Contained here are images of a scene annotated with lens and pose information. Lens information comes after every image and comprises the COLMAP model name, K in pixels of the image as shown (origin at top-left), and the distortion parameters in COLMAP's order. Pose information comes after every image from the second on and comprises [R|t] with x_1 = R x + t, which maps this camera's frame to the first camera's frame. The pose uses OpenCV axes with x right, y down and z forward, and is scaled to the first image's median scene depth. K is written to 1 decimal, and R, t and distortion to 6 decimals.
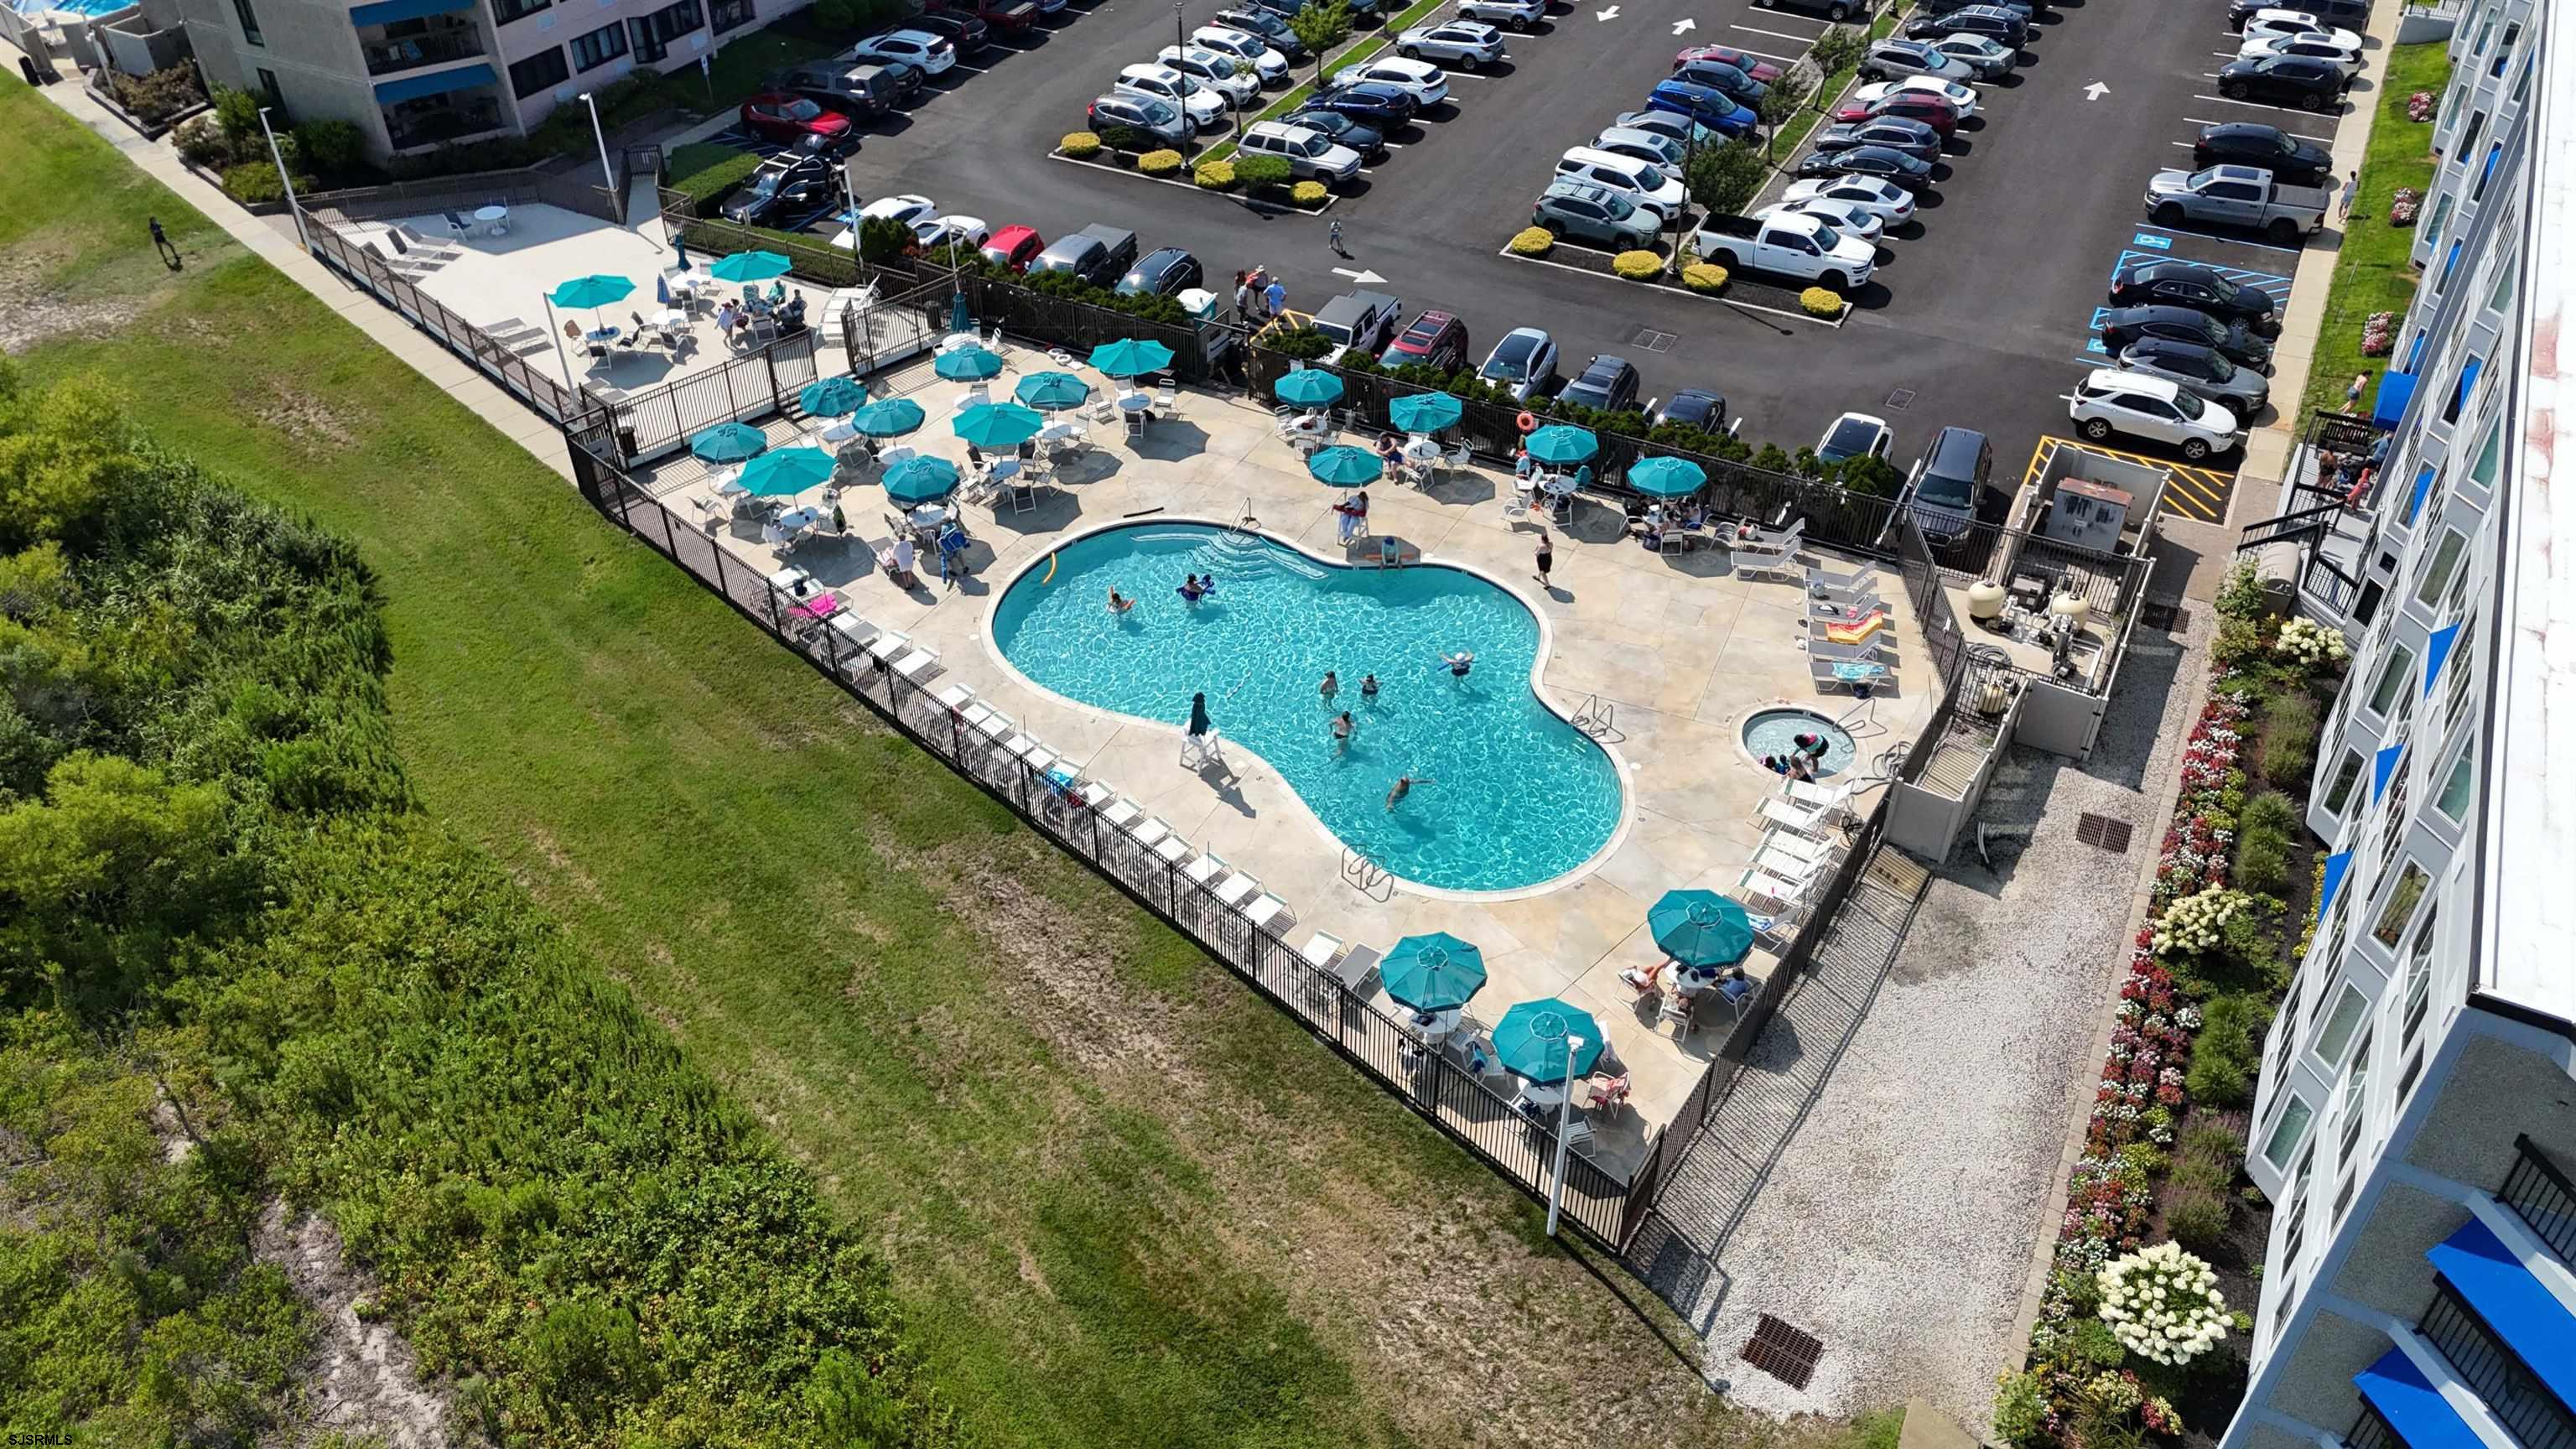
lens RADIAL K [[1898.4, 0, 1291.8], [0, 1898.4, 710.8], [0, 0, 1]] dist [0.072420, -0.064840]
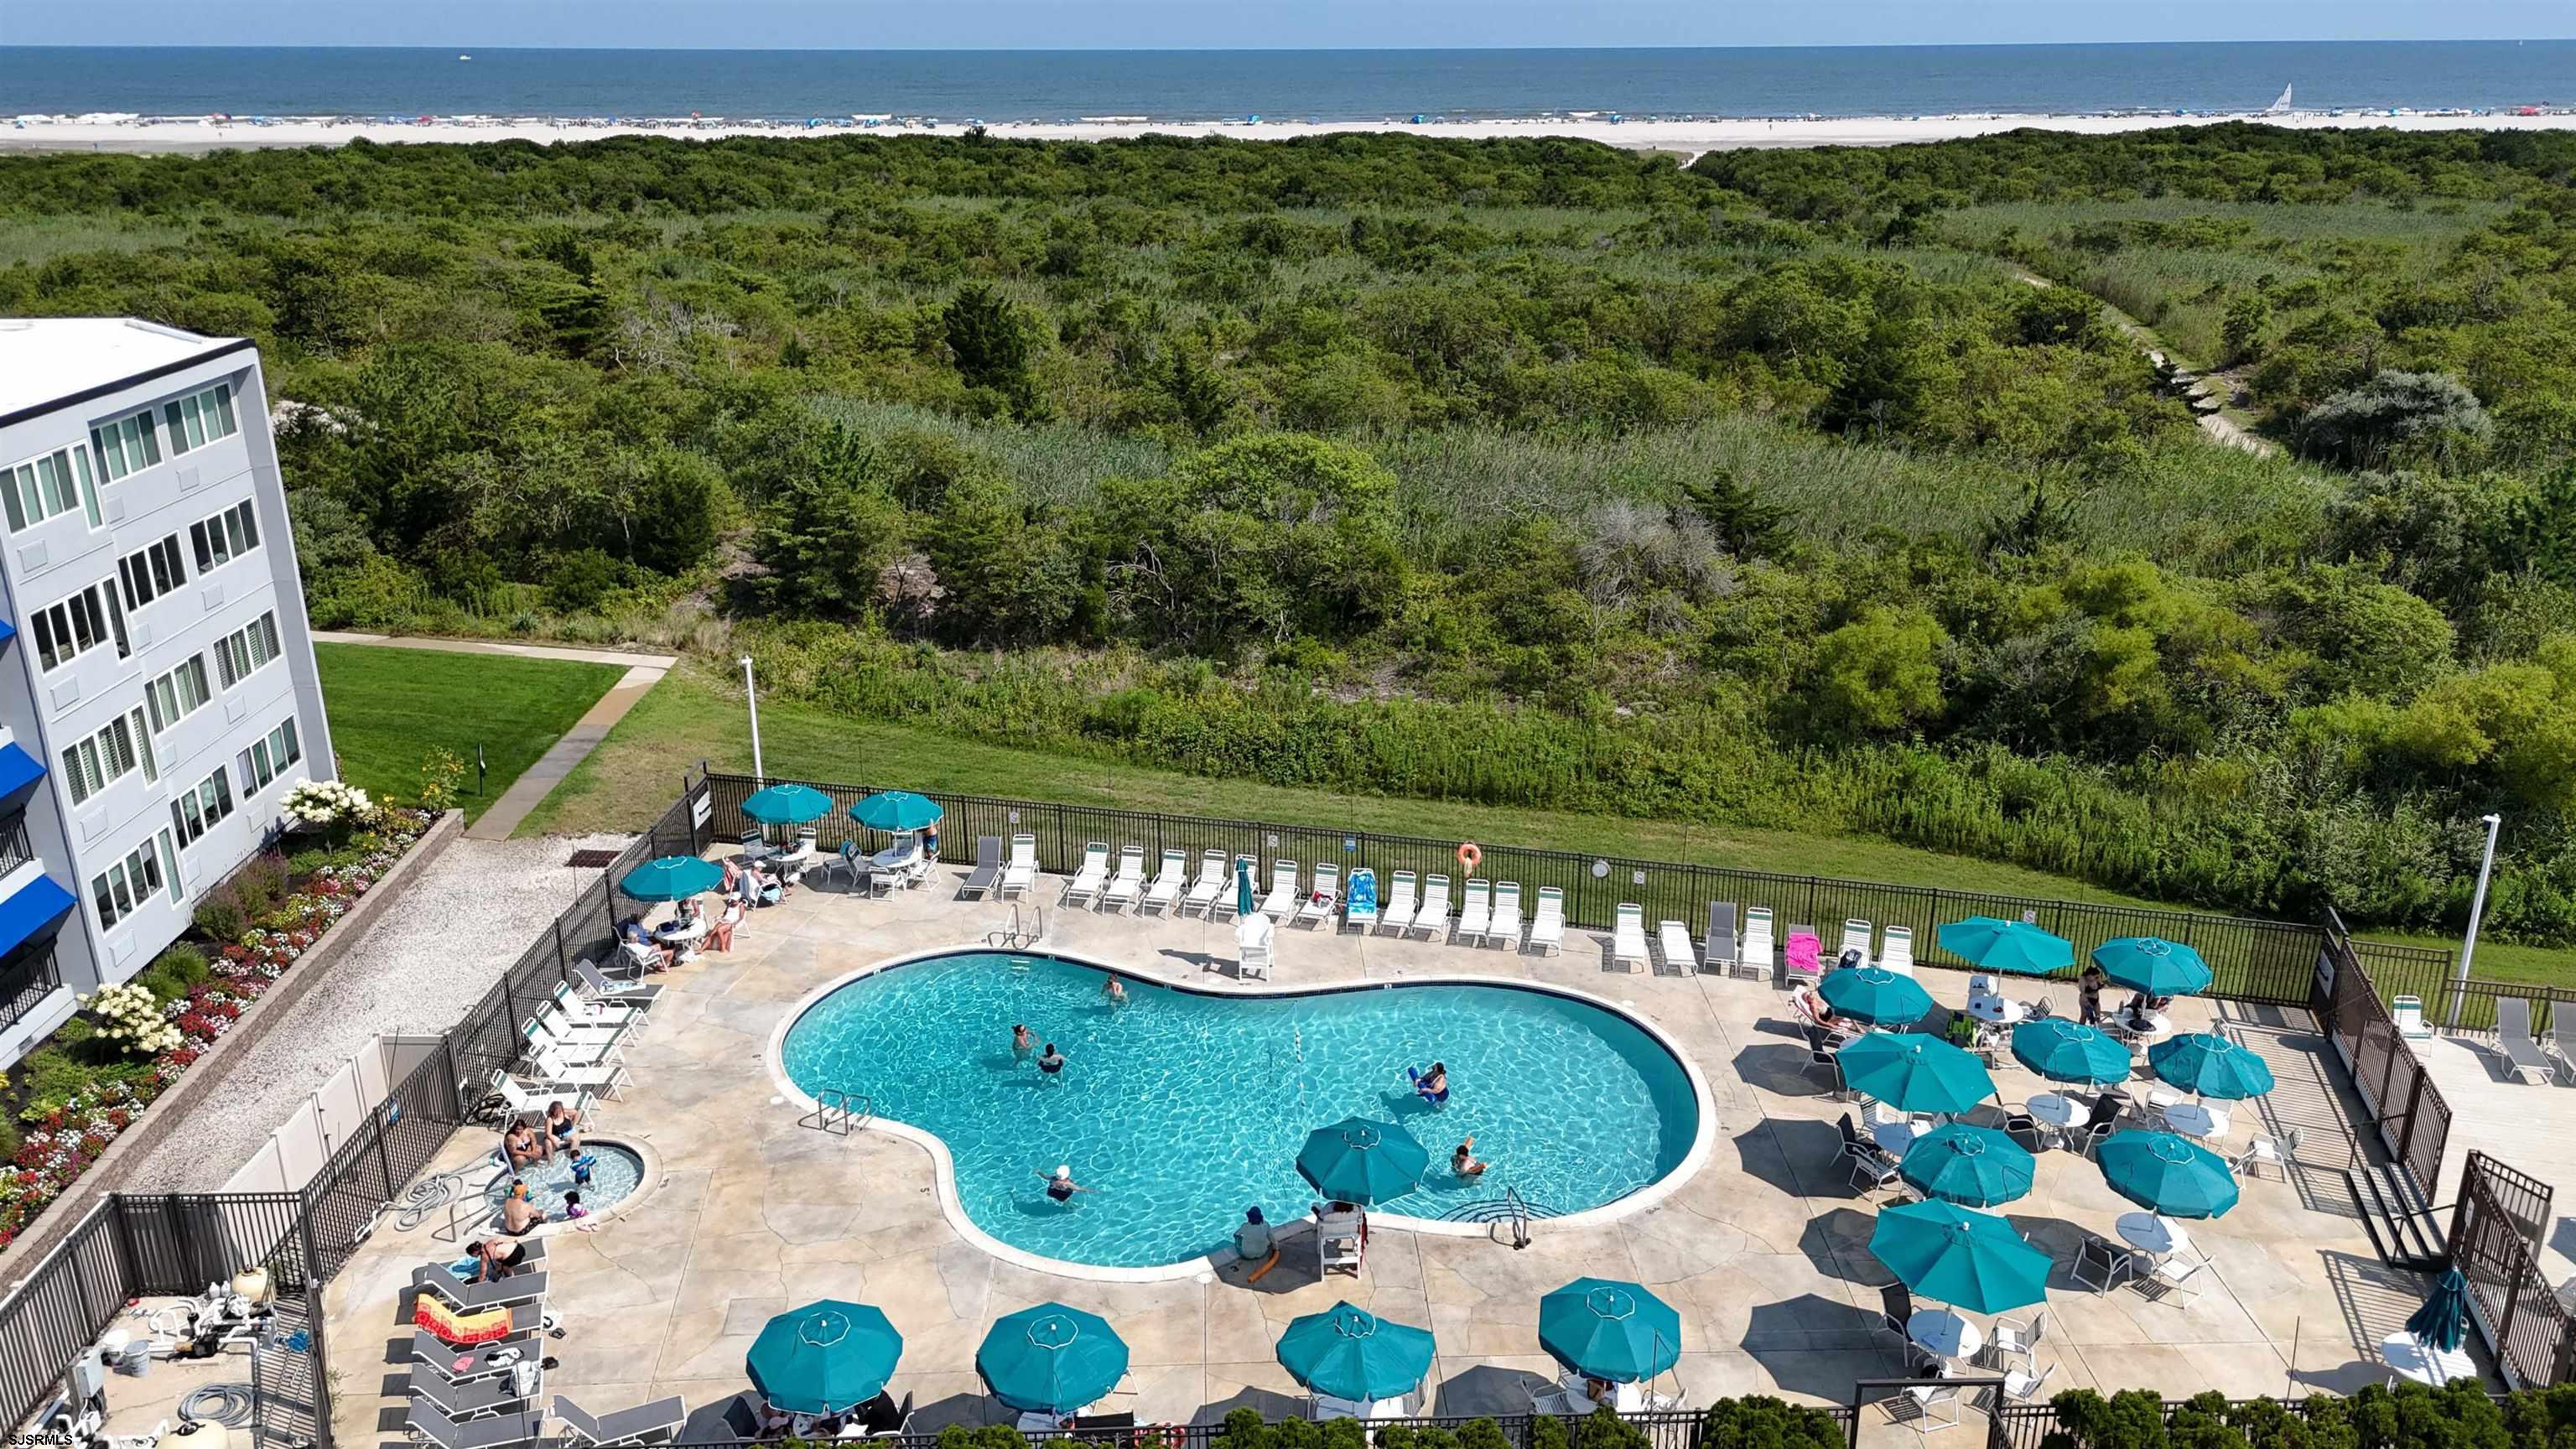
lens RADIAL K [[1898.4, 0, 1291.8], [0, 1898.4, 710.8], [0, 0, 1]] dist [0.072420, -0.064840]
pose [[-0.863057, 0.174523, -0.473998, 0.279158], [-0.306437, 0.565077, 0.766019, -0.601258], [0.401533, 0.806369, -0.434213, 1.047771]]
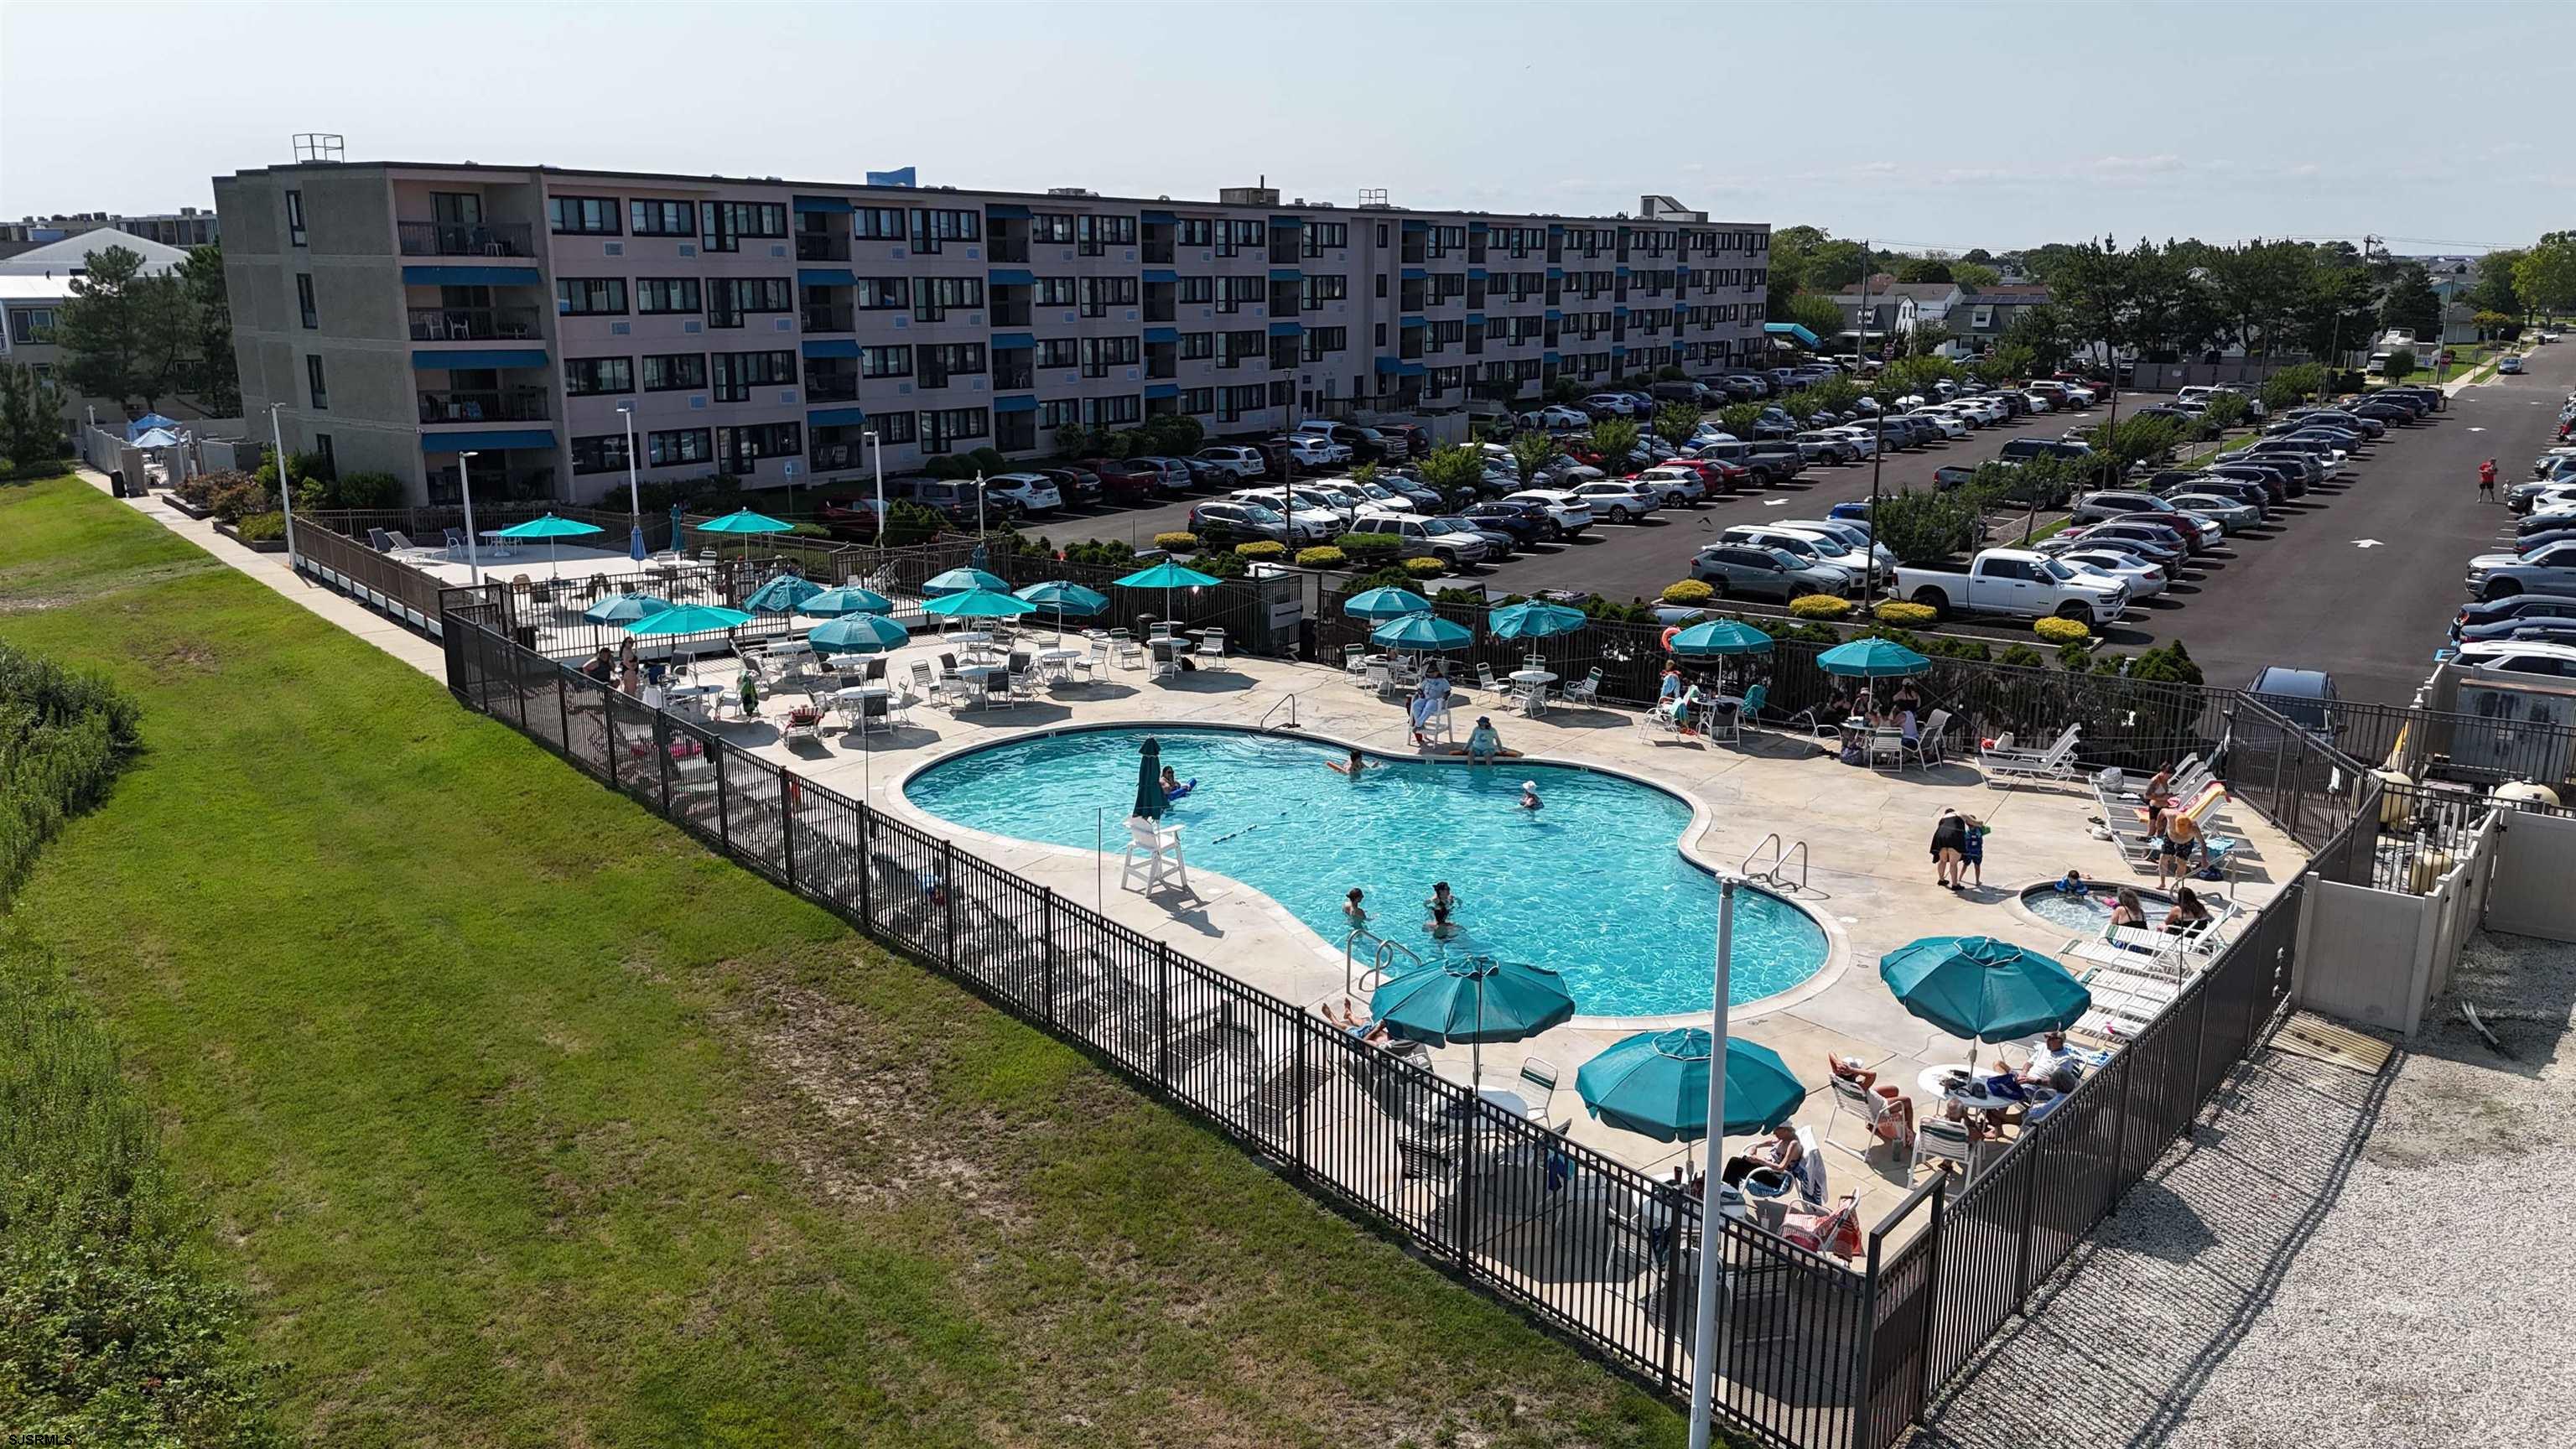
lens RADIAL K [[1898.4, 0, 1291.8], [0, 1898.4, 710.8], [0, 0, 1]] dist [0.072420, -0.064840]
pose [[0.994160, 0.031092, -0.103337, 0.050998], [-0.072045, 0.904160, -0.421075, 0.194448], [0.080341, 0.426061, 0.901120, 0.318616]]
